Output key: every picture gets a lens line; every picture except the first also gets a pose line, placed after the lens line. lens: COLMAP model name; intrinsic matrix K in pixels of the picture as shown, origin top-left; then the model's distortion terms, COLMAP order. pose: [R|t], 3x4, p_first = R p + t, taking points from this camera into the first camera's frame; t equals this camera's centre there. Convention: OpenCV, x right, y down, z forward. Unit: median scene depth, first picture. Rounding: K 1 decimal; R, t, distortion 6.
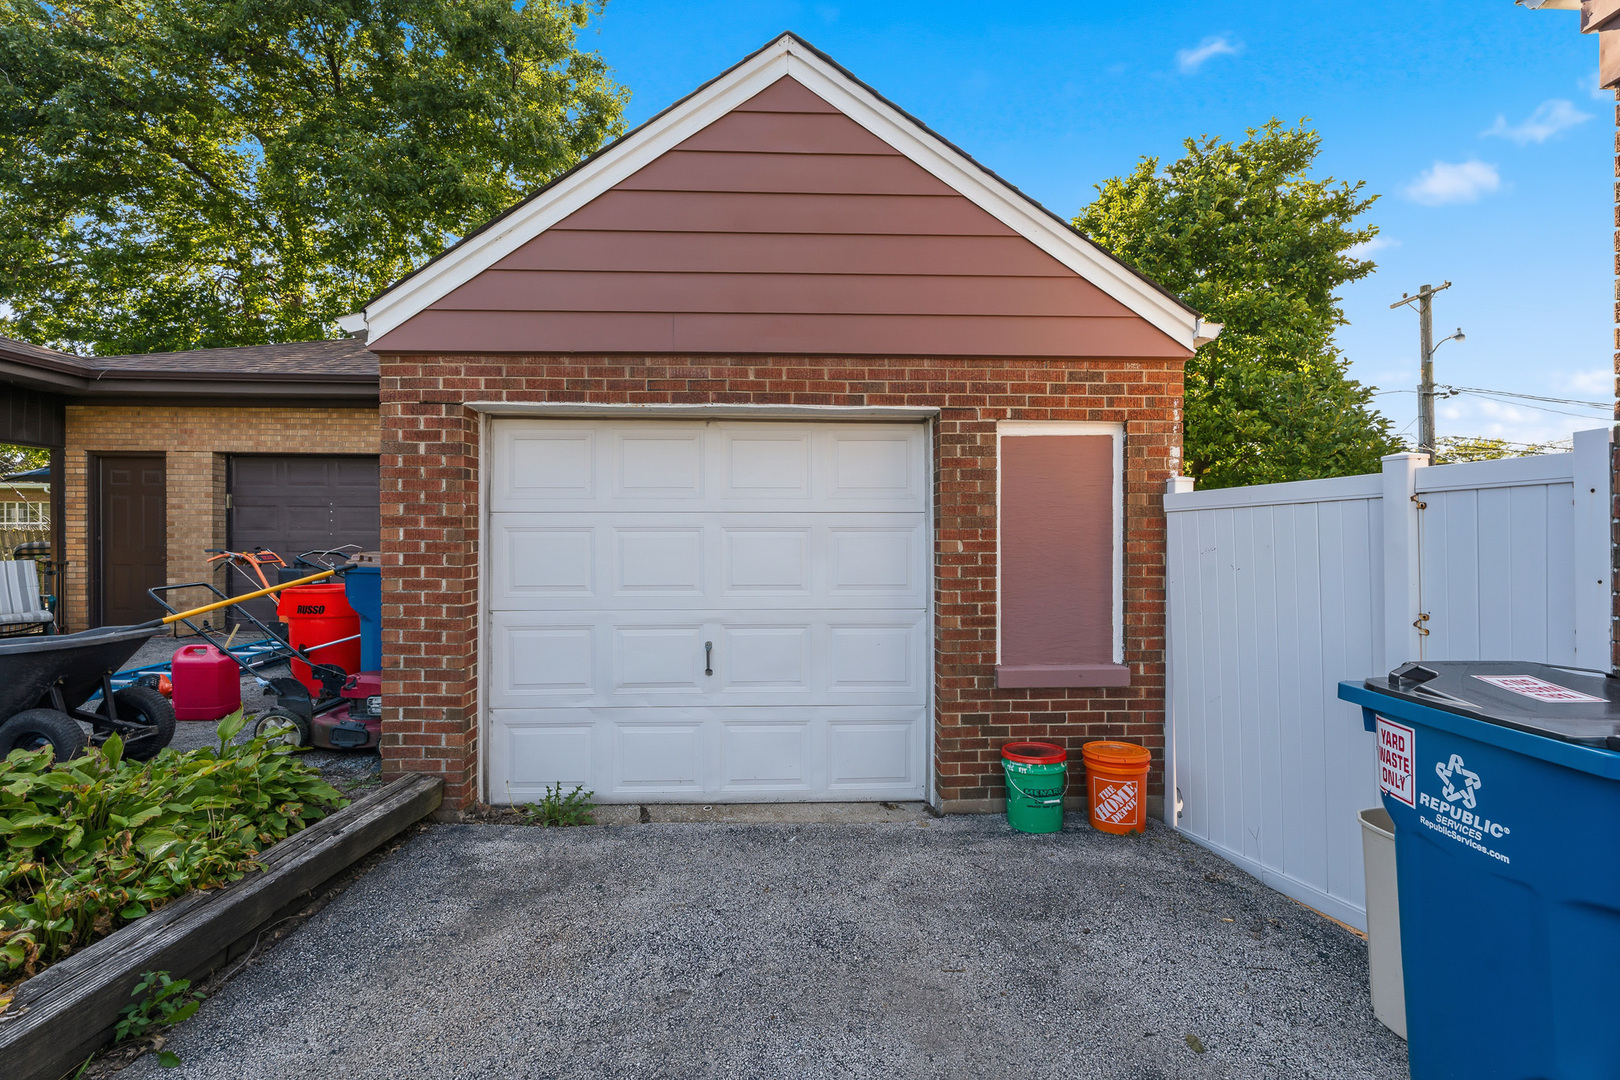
lens RADIAL K [[718.2, 0, 810.0], [0, 718.2, 540.0], [0, 0, 1]] dist [0.002216, 0.000378]
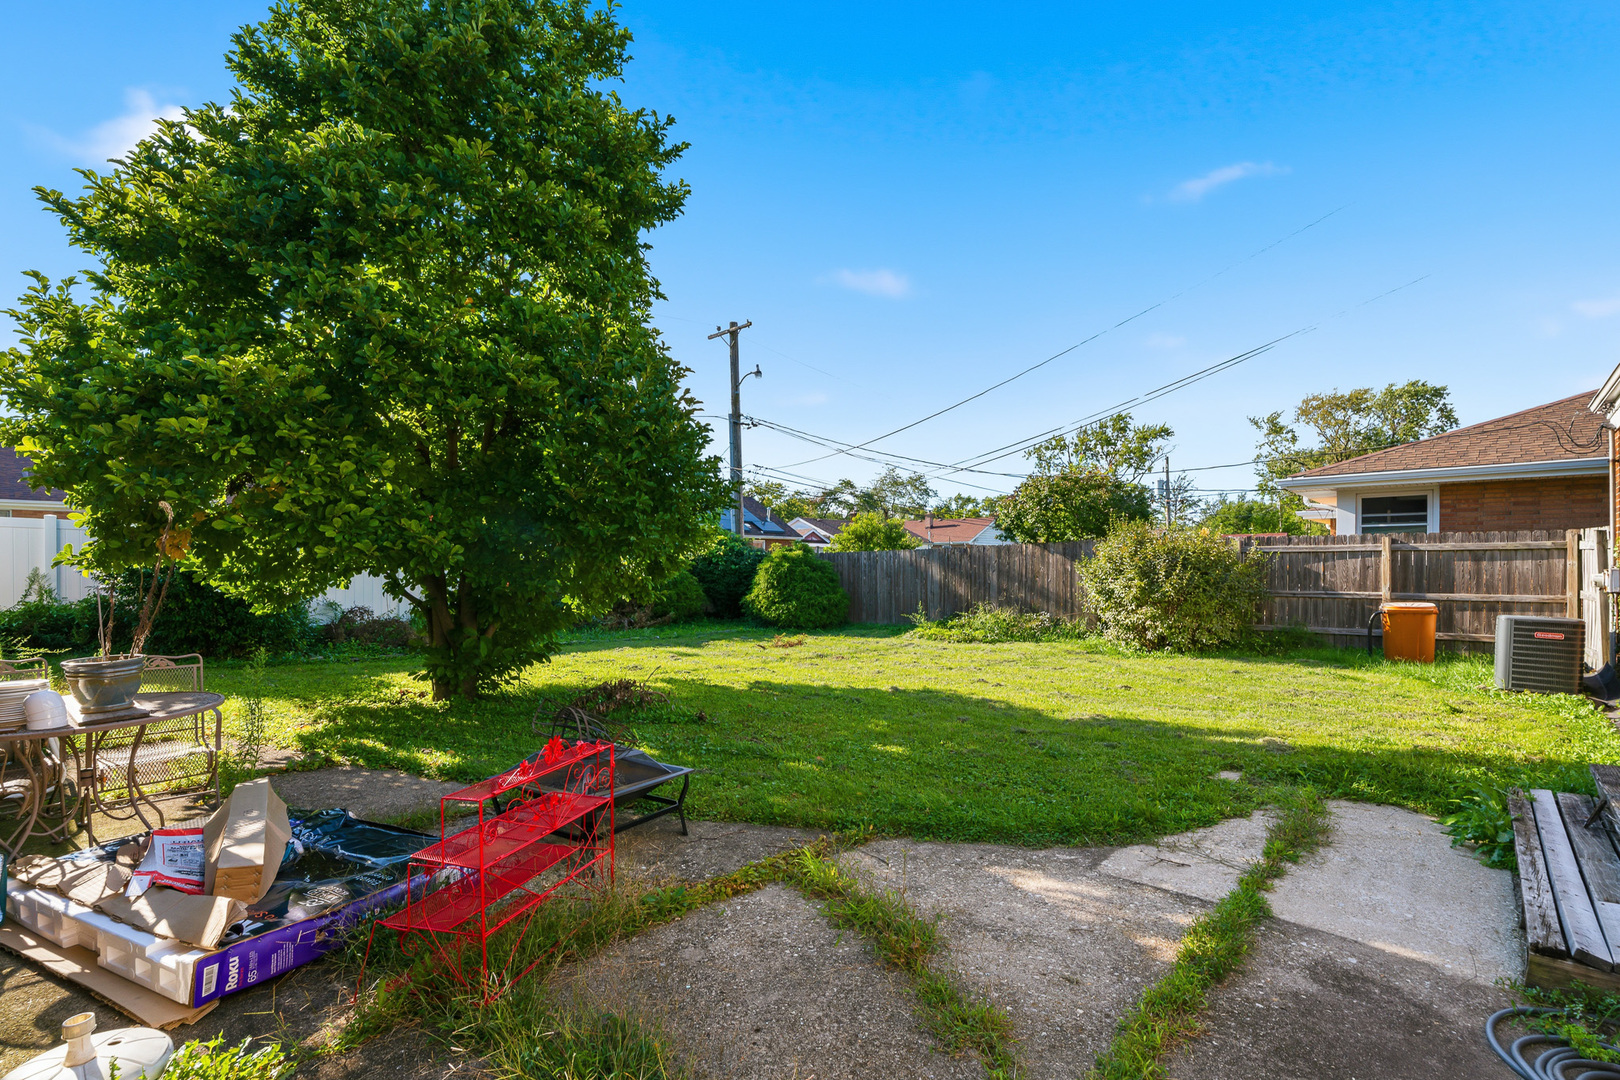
lens RADIAL K [[734.1, 0, 810.0], [0, 734.1, 540.0], [0, 0, 1]] dist [0.000032, 0.000252]
pose [[0.692054, 0.025818, 0.721384, 0.693579], [0.009150, 0.998966, -0.044530, 0.054683], [-0.721787, 0.037418, 0.691103, 0.792276]]
